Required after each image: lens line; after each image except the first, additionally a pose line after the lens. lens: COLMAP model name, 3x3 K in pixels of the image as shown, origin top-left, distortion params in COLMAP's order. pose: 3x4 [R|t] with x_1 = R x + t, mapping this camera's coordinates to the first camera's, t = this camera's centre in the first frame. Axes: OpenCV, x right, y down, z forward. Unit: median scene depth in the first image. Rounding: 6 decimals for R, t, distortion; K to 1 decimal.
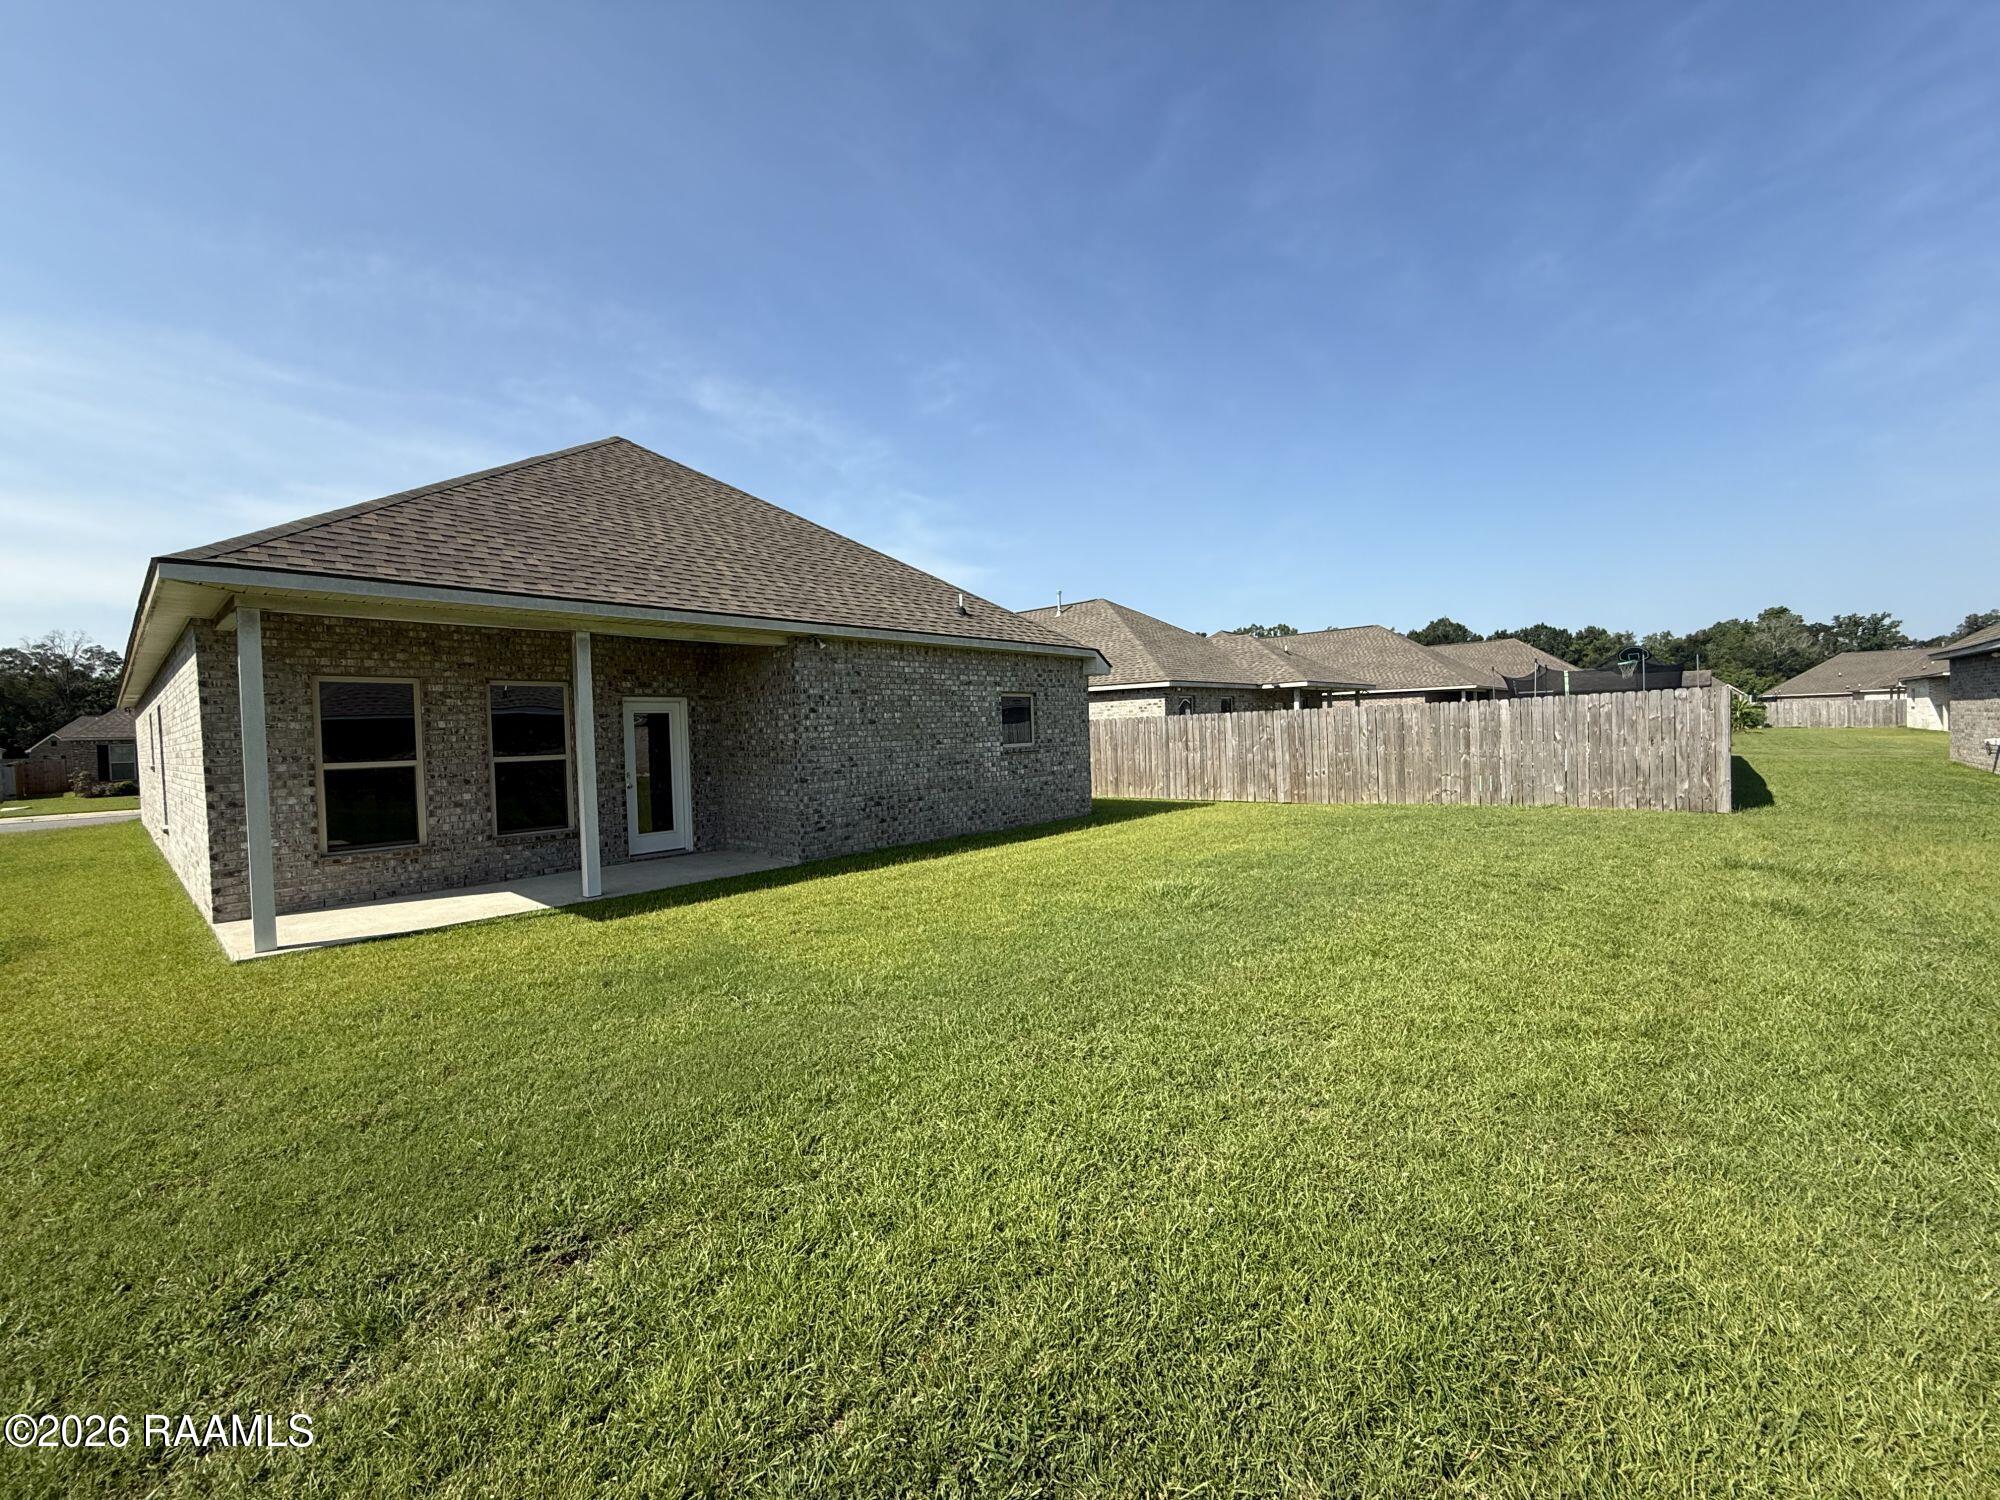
lens RADIAL K [[804.9, 0, 1000.0], [0, 804.9, 750.0], [0, 0, 1]] dist [-0.000689, -0.000001]
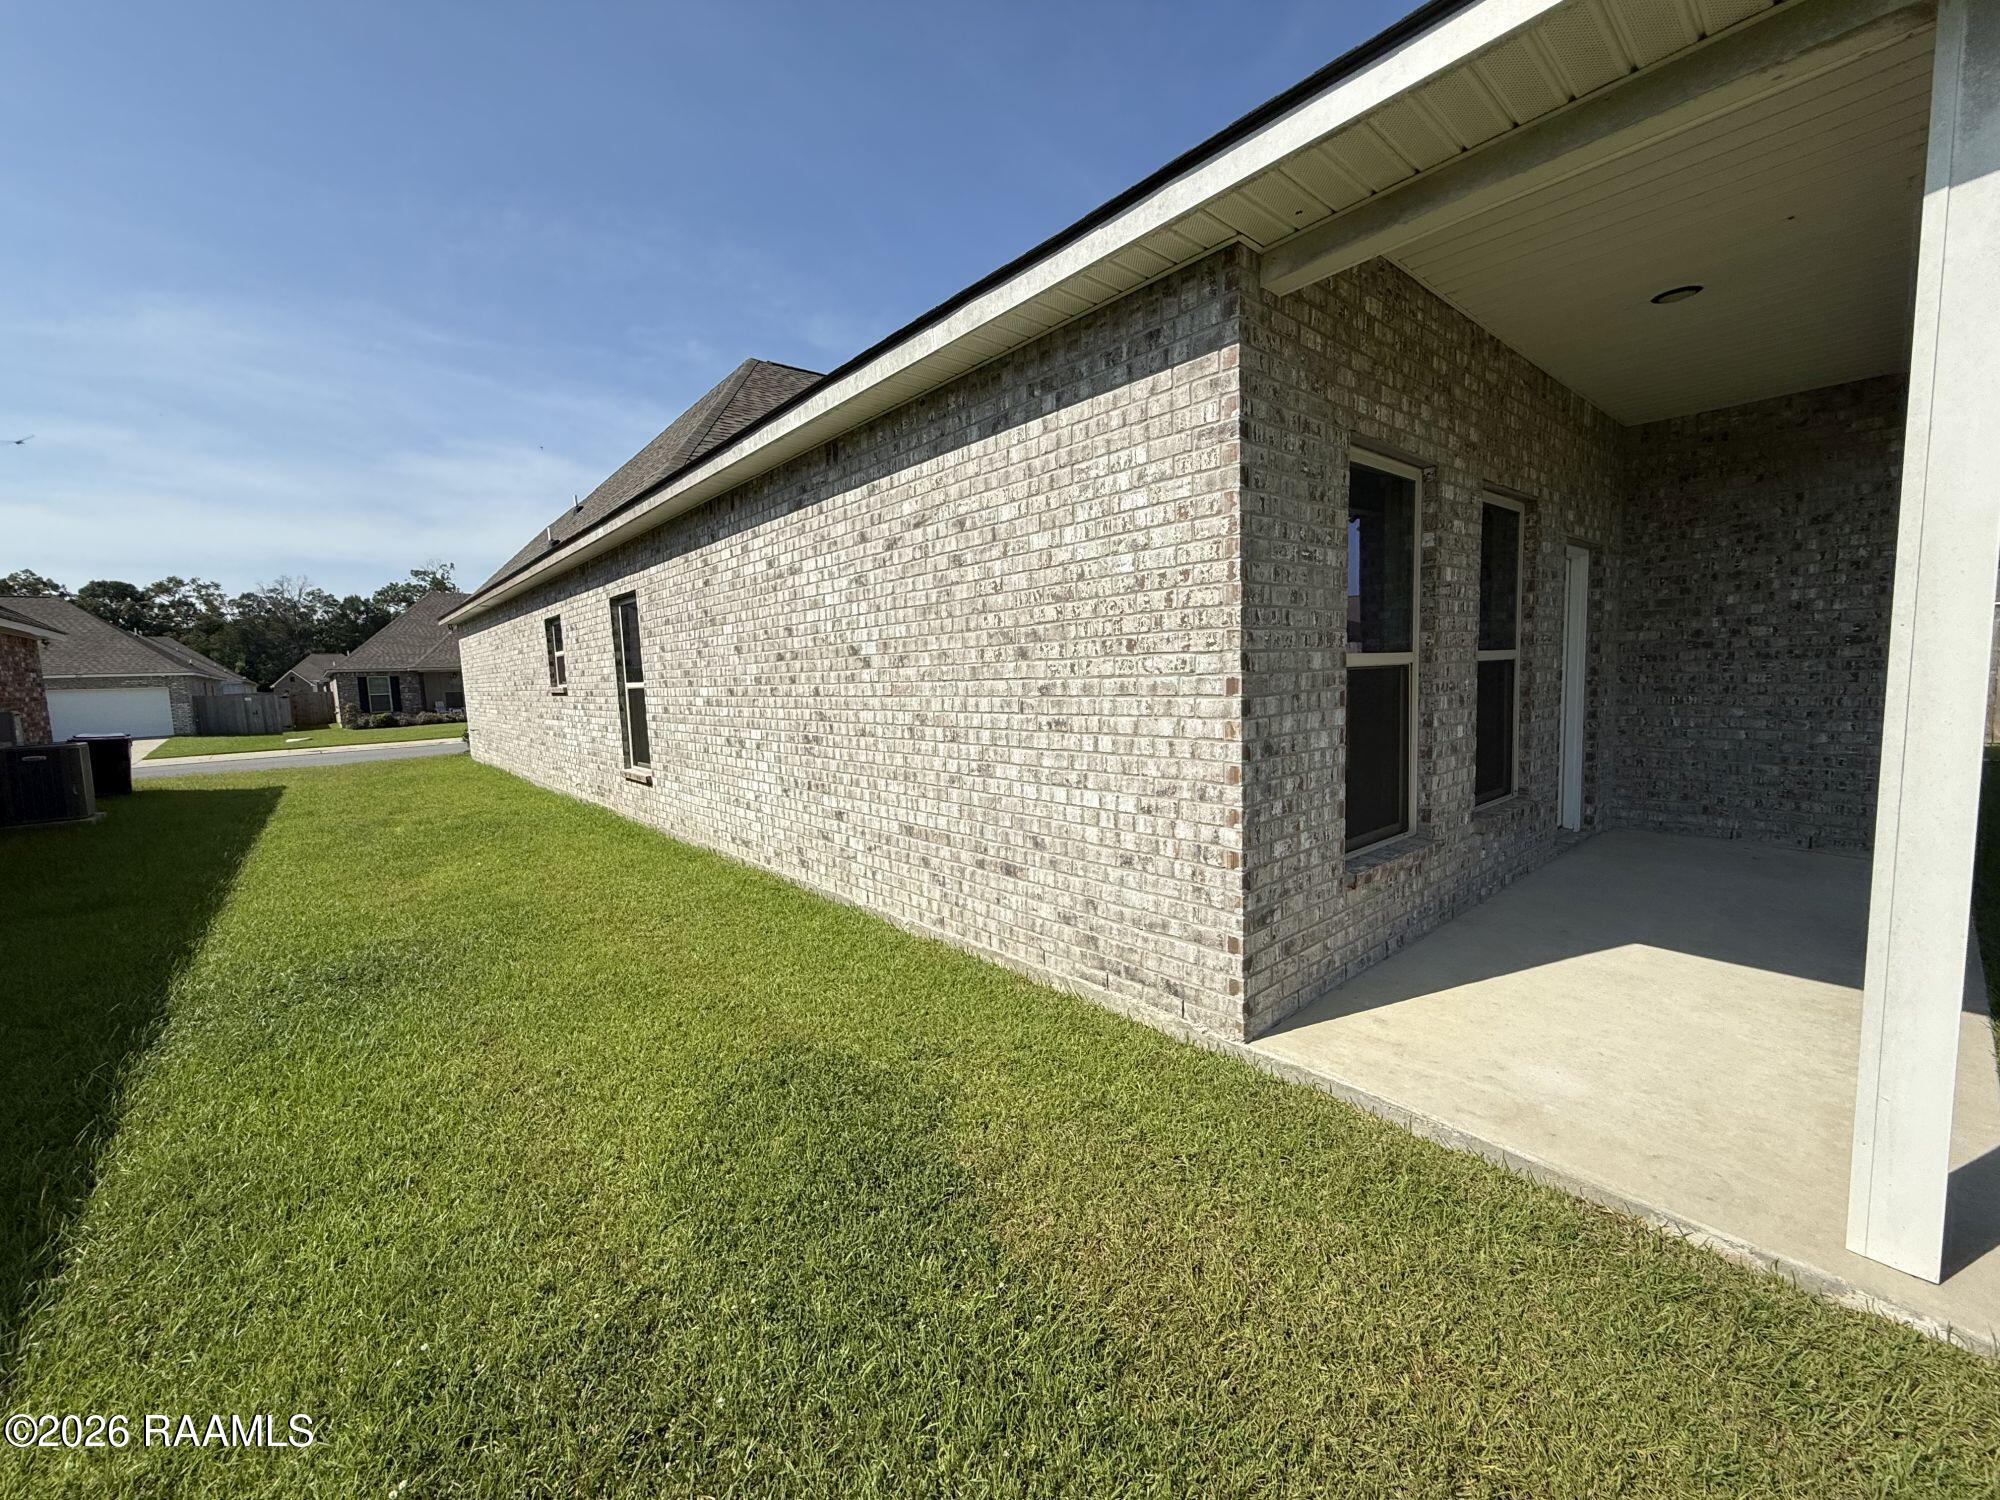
lens RADIAL K [[804.9, 0, 1000.0], [0, 804.9, 750.0], [0, 0, 1]] dist [-0.000689, -0.000001]
pose [[0.990864, 0.009405, -0.134533, -0.198675], [0.001230, 0.996894, 0.078749, 0.007098], [0.134856, -0.078195, 0.987775, 0.113085]]
